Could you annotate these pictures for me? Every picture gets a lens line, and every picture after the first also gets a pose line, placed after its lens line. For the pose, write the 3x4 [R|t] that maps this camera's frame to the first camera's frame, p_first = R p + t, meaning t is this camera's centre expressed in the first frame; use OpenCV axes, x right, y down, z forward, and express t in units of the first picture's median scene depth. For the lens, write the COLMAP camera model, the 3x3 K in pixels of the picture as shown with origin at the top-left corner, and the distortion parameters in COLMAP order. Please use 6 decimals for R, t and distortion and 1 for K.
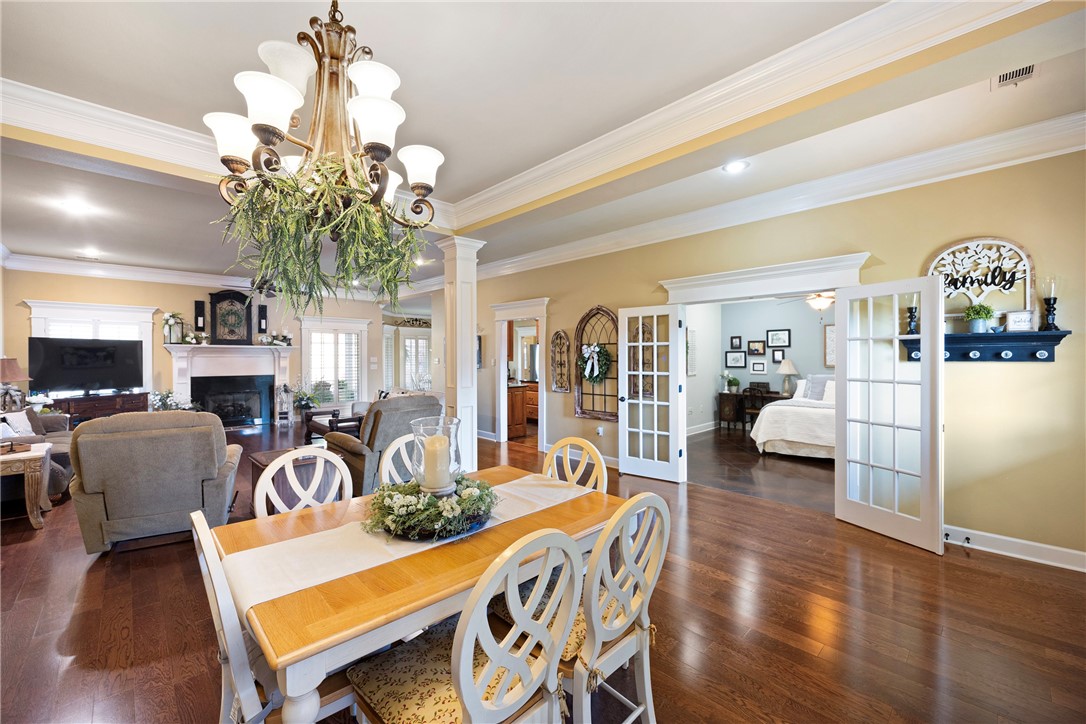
lens RADIAL K [[437.4, 0, 542.2], [0, 437.4, 360.3], [0, 0, 1]] dist [-0.000284, 0.000022]
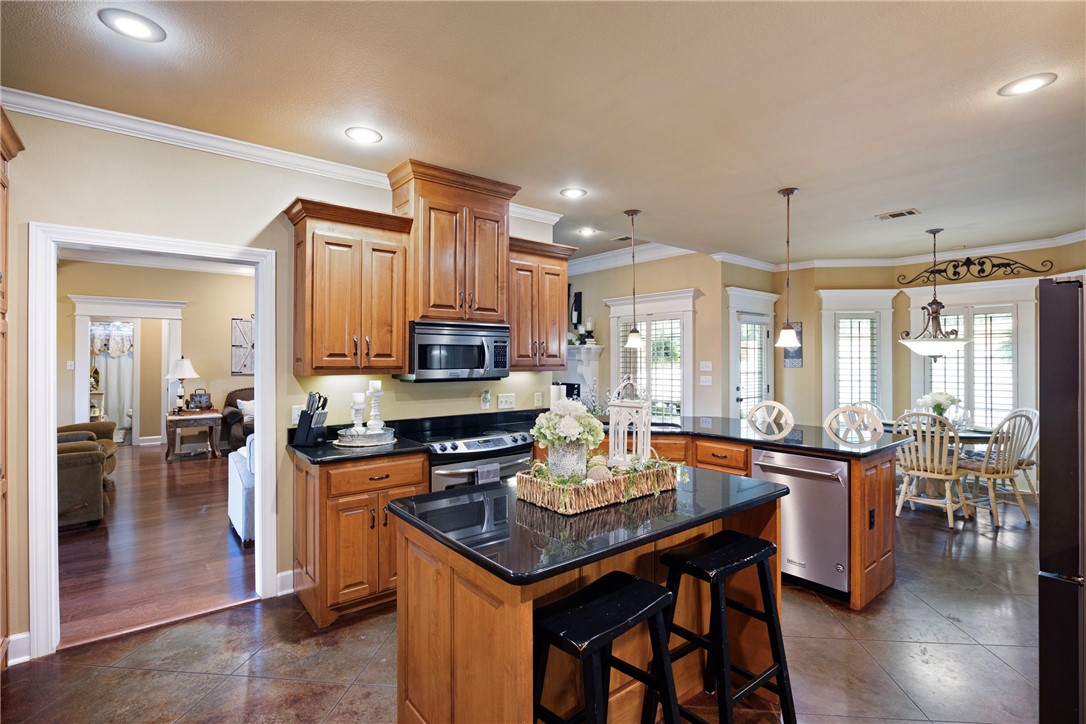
lens RADIAL K [[509.2, 0, 547.6], [0, 509.2, 356.7], [0, 0, 1]] dist [-0.013405, 0.000004]
pose [[-0.078575, -0.001918, -0.996906, 0.275633], [-0.007553, 0.999971, -0.001328, -0.013121], [0.996880, 0.007425, -0.078587, 1.097031]]
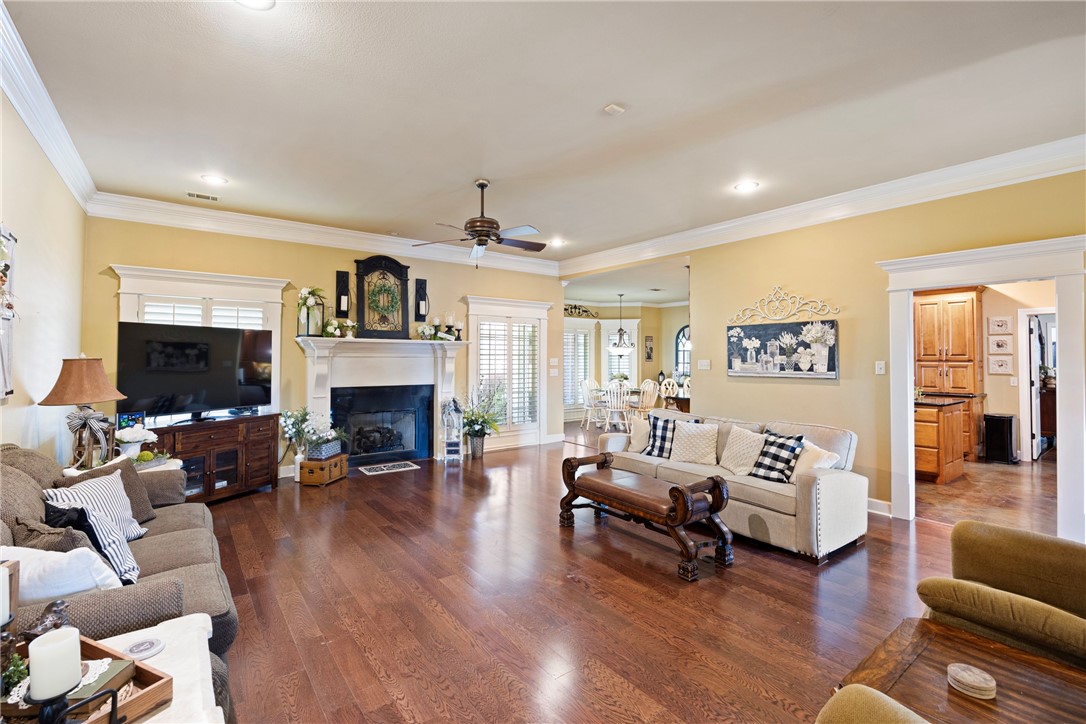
lens RADIAL K [[484.9, 0, 547.8], [0, 484.9, 349.9], [0, 0, 1]] dist [-0.009956, -0.000125]
pose [[0.993579, 0.001980, -0.113120, -0.392759], [-0.004677, 0.999711, -0.023576, -0.002746], [0.113041, 0.023953, 0.993302, 0.315847]]
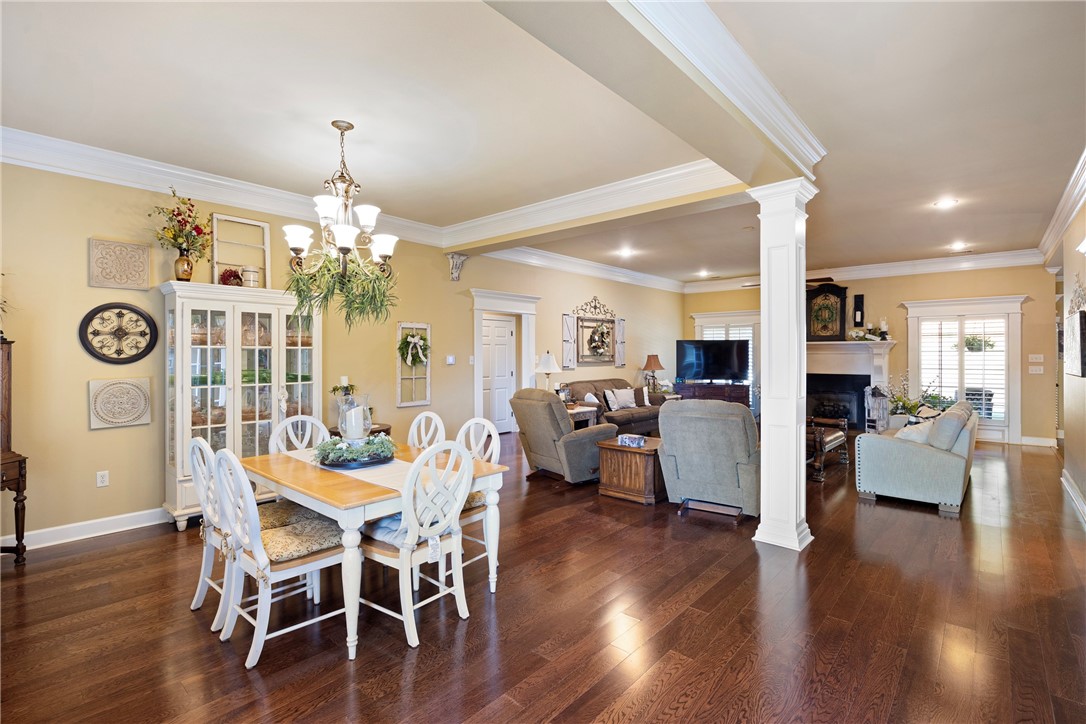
lens RADIAL K [[509.2, 0, 547.6], [0, 509.2, 356.7], [0, 0, 1]] dist [-0.013405, 0.000004]
pose [[0.088216, 0.006609, -0.996079, 0.341381], [-0.005225, 0.999967, 0.006172, -0.005582], [0.996088, 0.004660, 0.088248, 0.311706]]
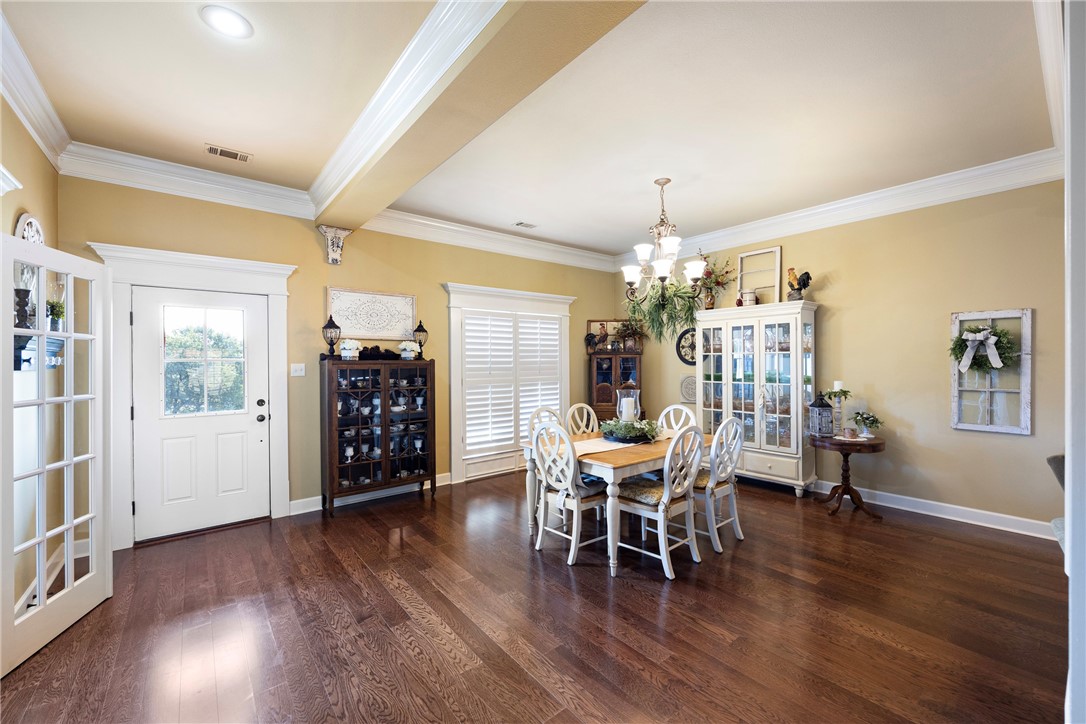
lens RADIAL K [[437.4, 0, 542.2], [0, 437.4, 360.3], [0, 0, 1]] dist [-0.000284, 0.000022]
pose [[-0.996237, 0.009747, 0.086115, 0.003414], [0.010171, 0.999938, 0.004488, -0.006577], [-0.086066, 0.005347, -0.996275, 0.649583]]
